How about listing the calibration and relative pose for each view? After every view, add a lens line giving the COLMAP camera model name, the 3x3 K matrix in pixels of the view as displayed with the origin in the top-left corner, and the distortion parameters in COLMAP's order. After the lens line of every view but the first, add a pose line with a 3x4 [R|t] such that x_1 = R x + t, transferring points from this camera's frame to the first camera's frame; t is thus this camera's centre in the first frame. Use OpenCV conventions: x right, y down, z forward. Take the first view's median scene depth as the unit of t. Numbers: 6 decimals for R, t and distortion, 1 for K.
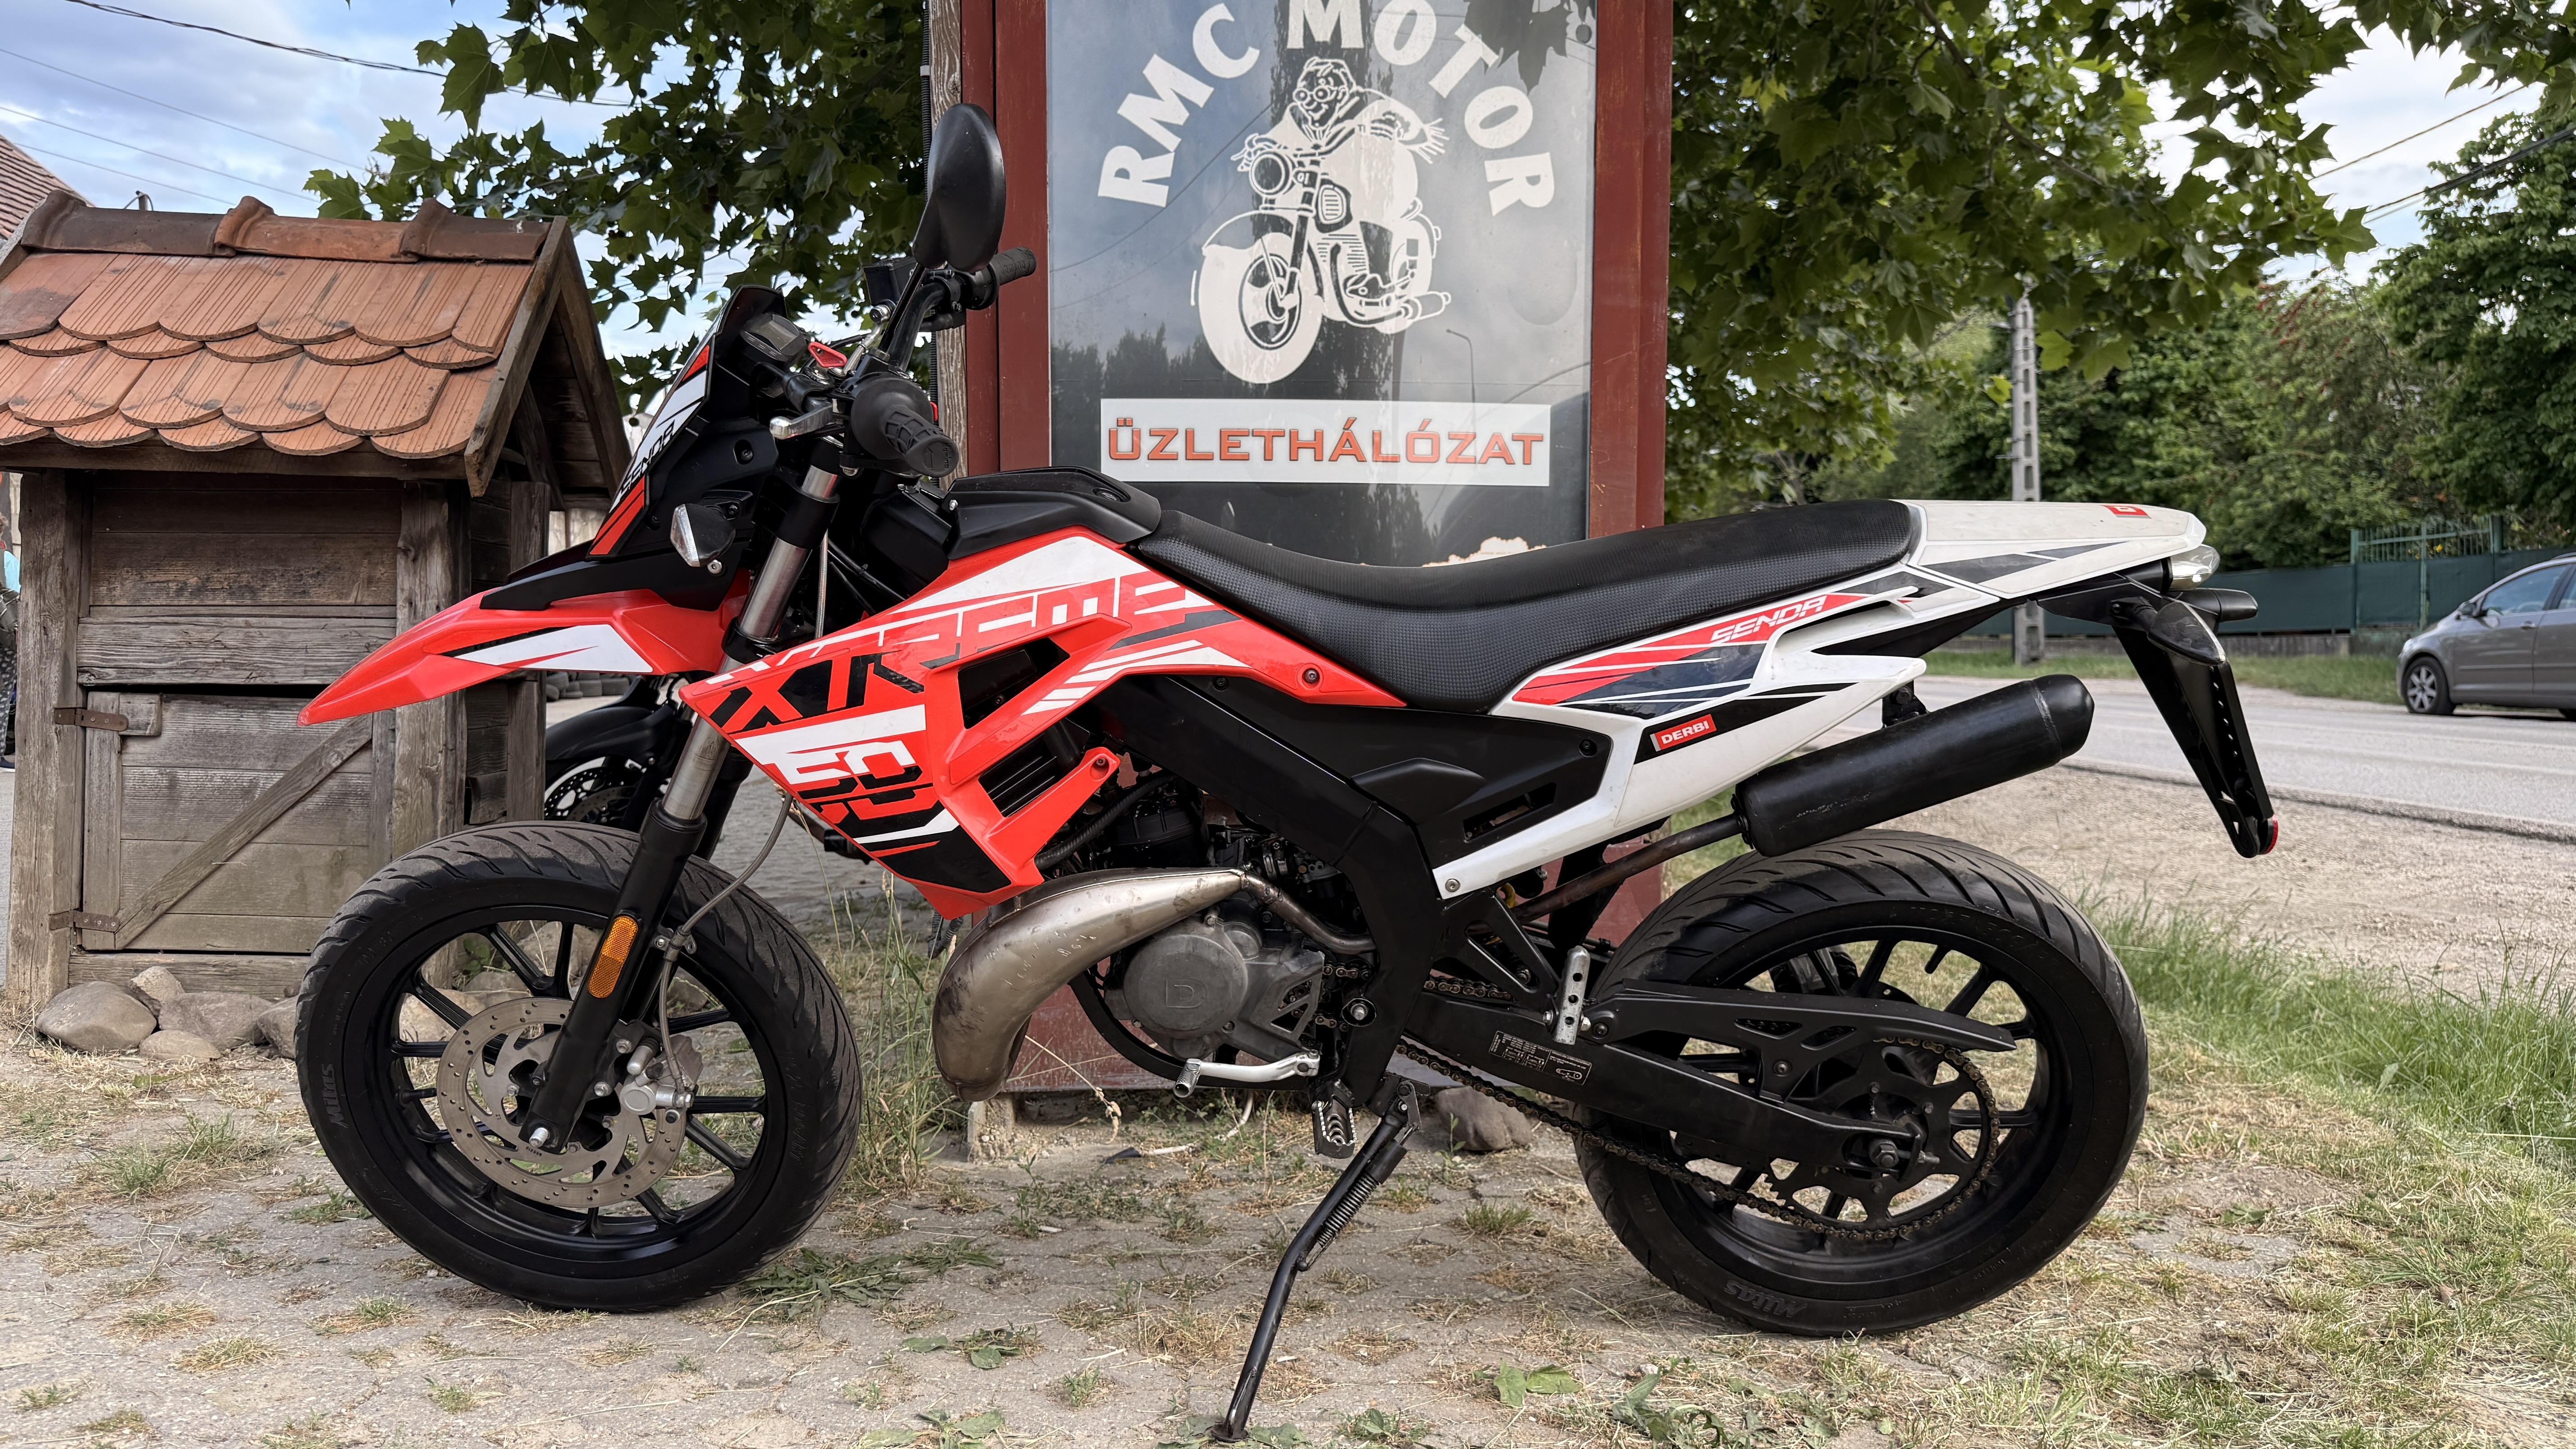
lens RADIAL K [[1829.5, 0, 1306.6], [0, 1829.5, 744.3], [0, 0, 1]] dist [0.014248, -0.035282]
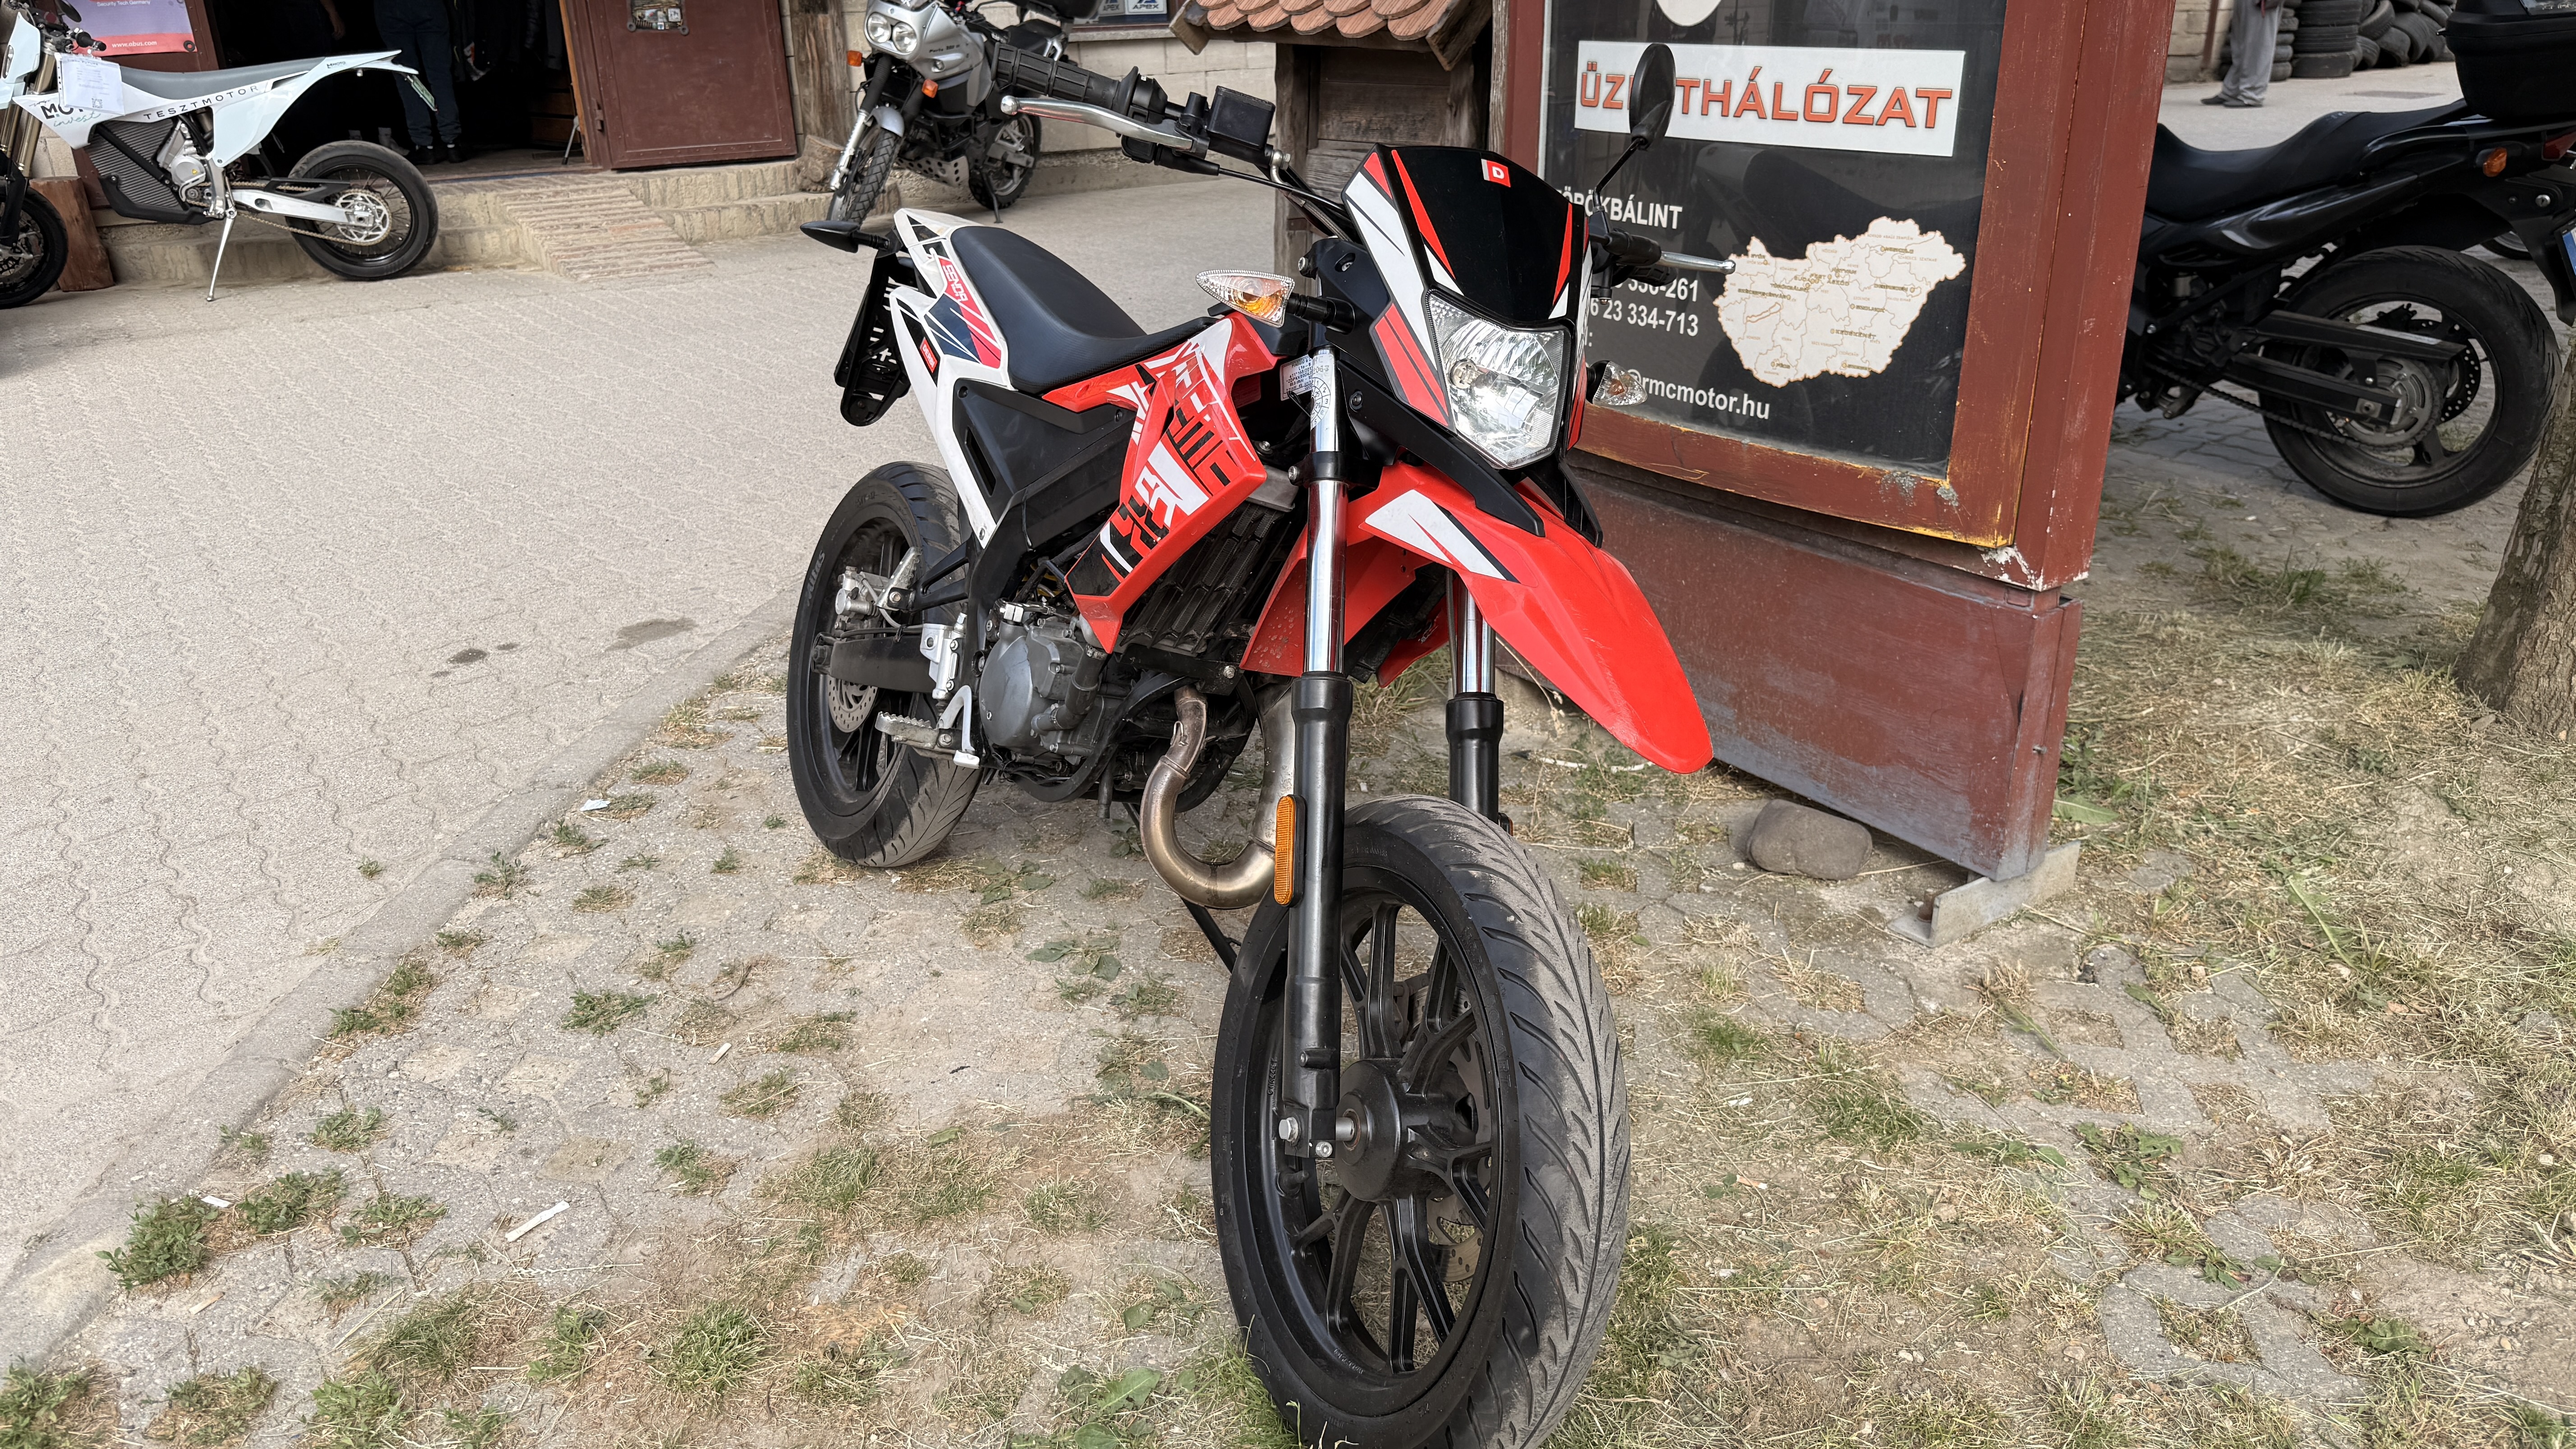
lens RADIAL K [[1829.5, 0, 1290.2], [0, 1829.5, 732.1], [0, 0, 1]] dist [0.014248, -0.035282]
pose [[0.519799, 0.308686, -0.796569, 0.709665], [-0.020534, 0.936681, 0.349582, -0.180637], [0.854042, -0.165355, 0.493224, 0.311255]]
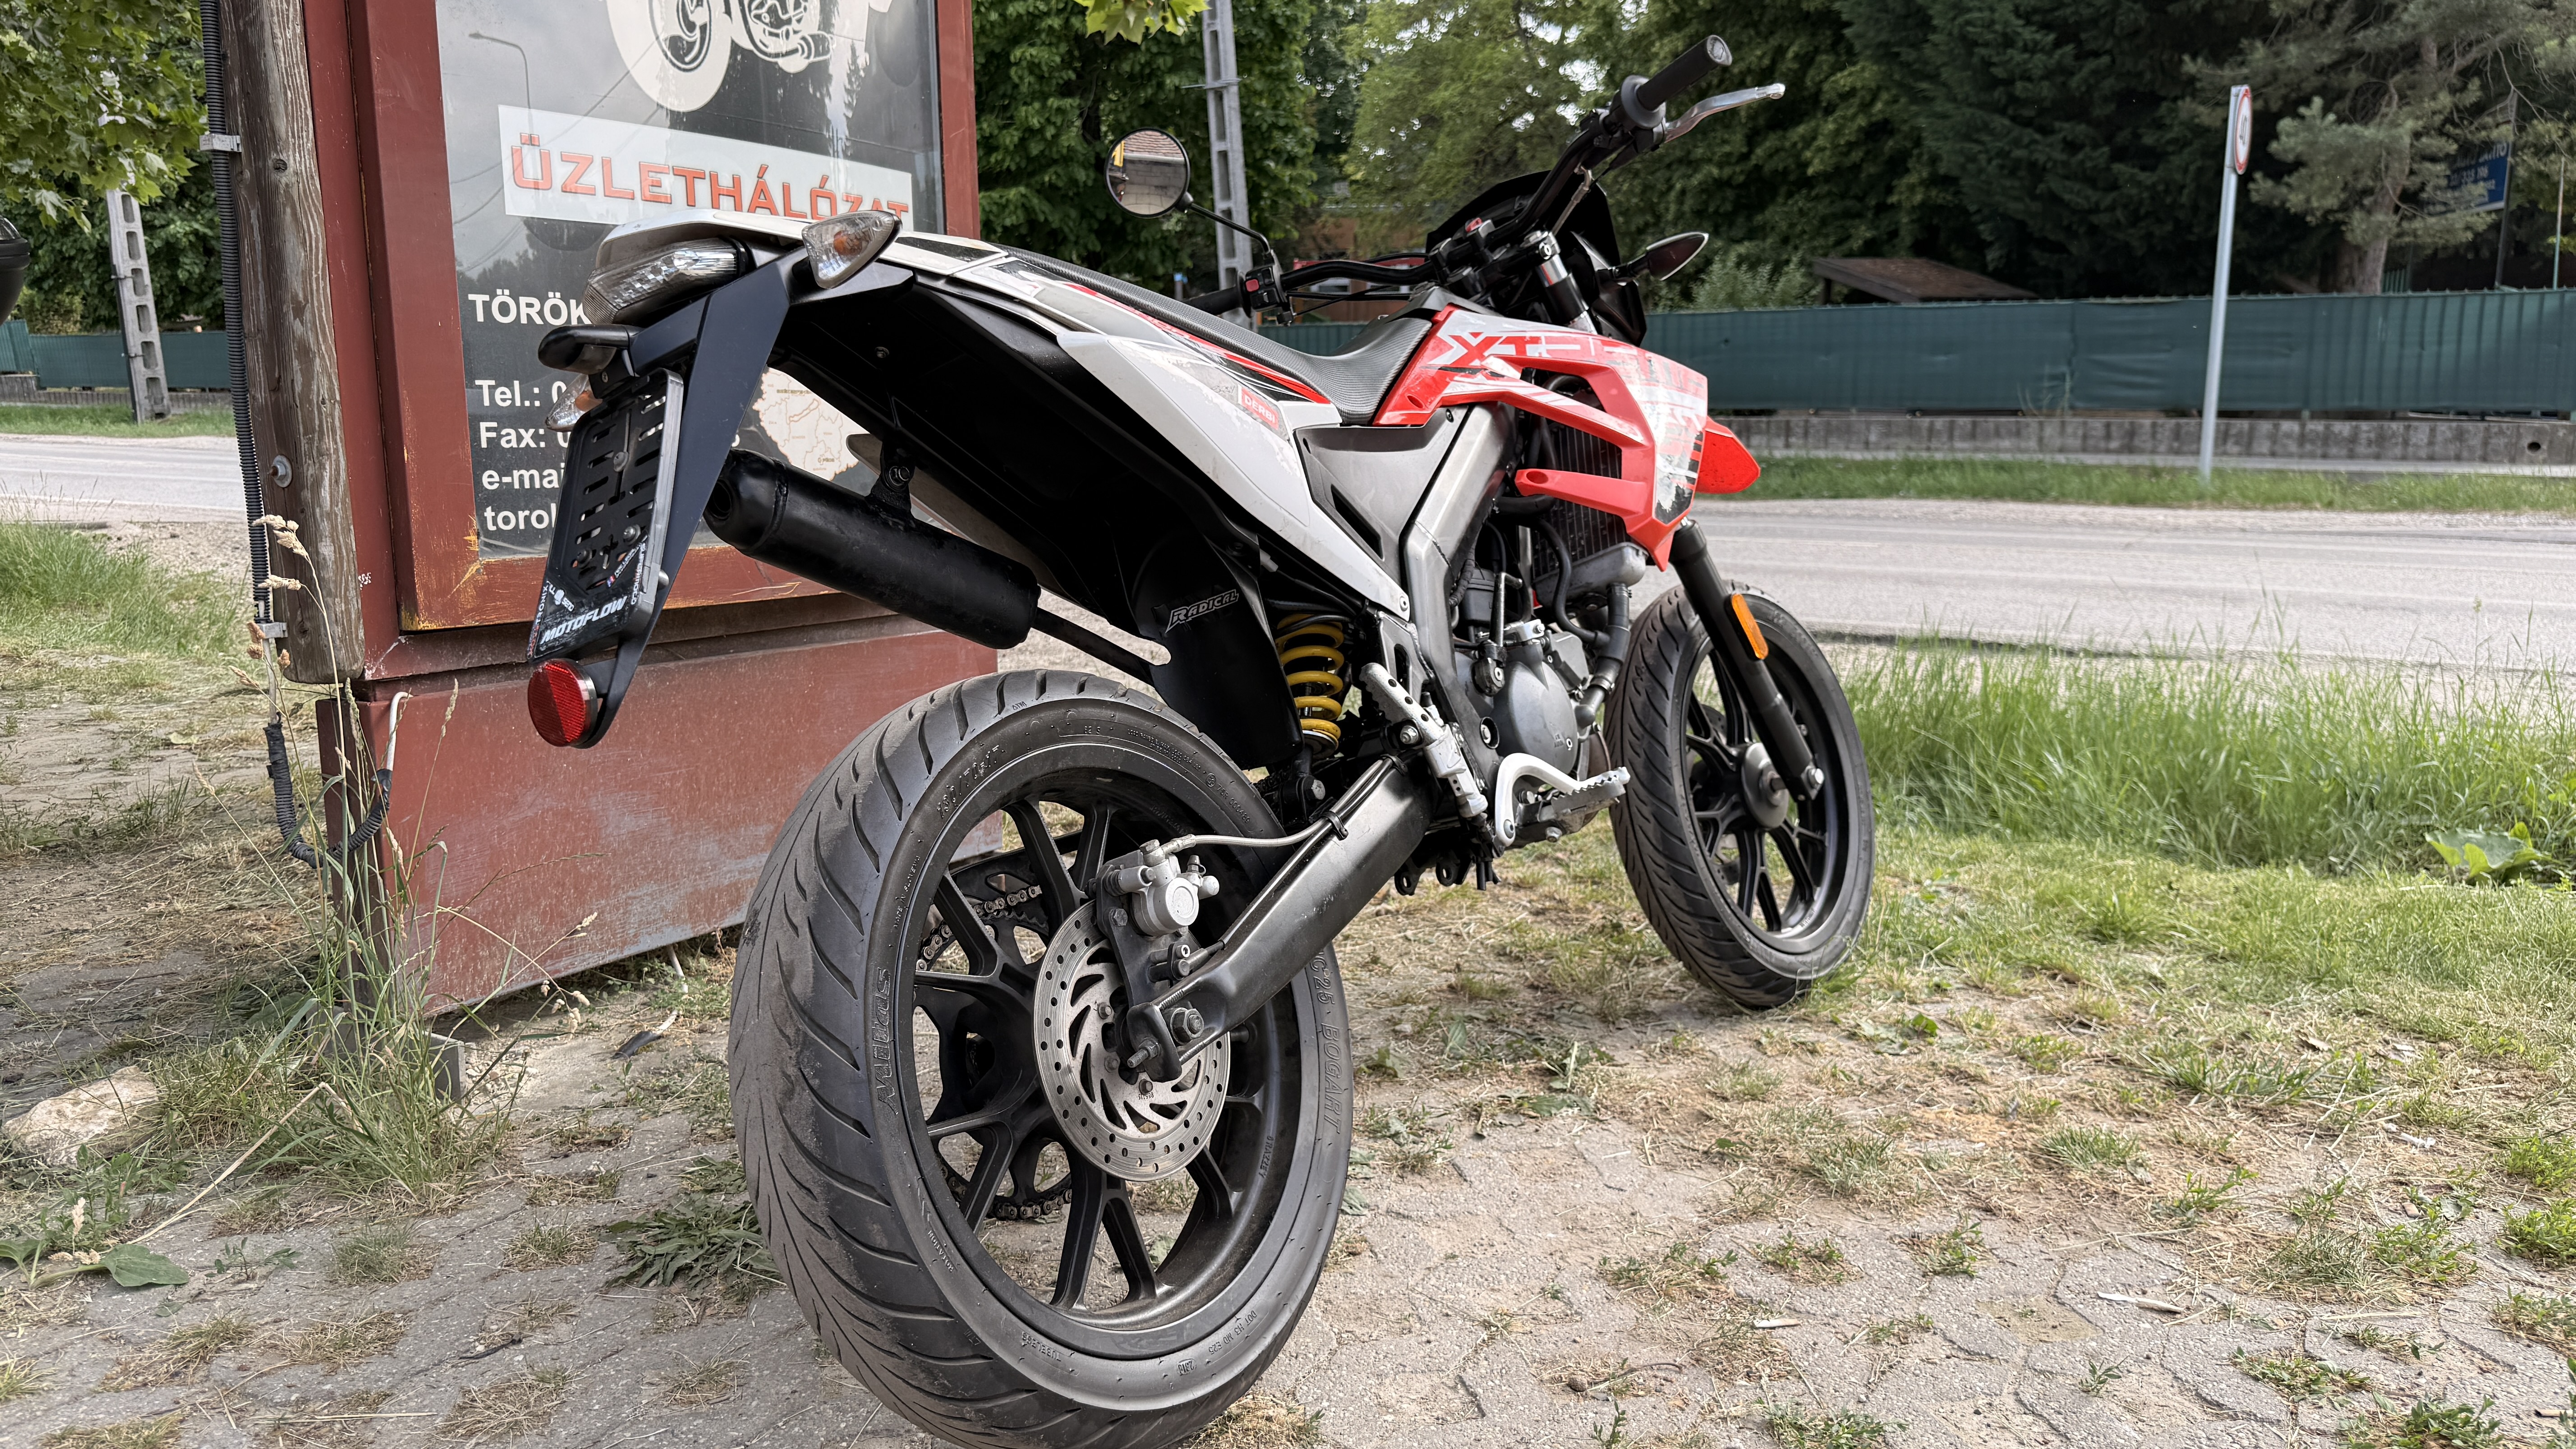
lens RADIAL K [[1829.5, 0, 1282.4], [0, 1829.5, 722.5], [0, 0, 1]] dist [0.014248, -0.035282]
pose [[0.569503, -0.136130, 0.810639, -0.579263], [0.037220, 0.989450, 0.140010, -0.027293], [-0.821146, -0.049564, 0.568562, 0.279517]]
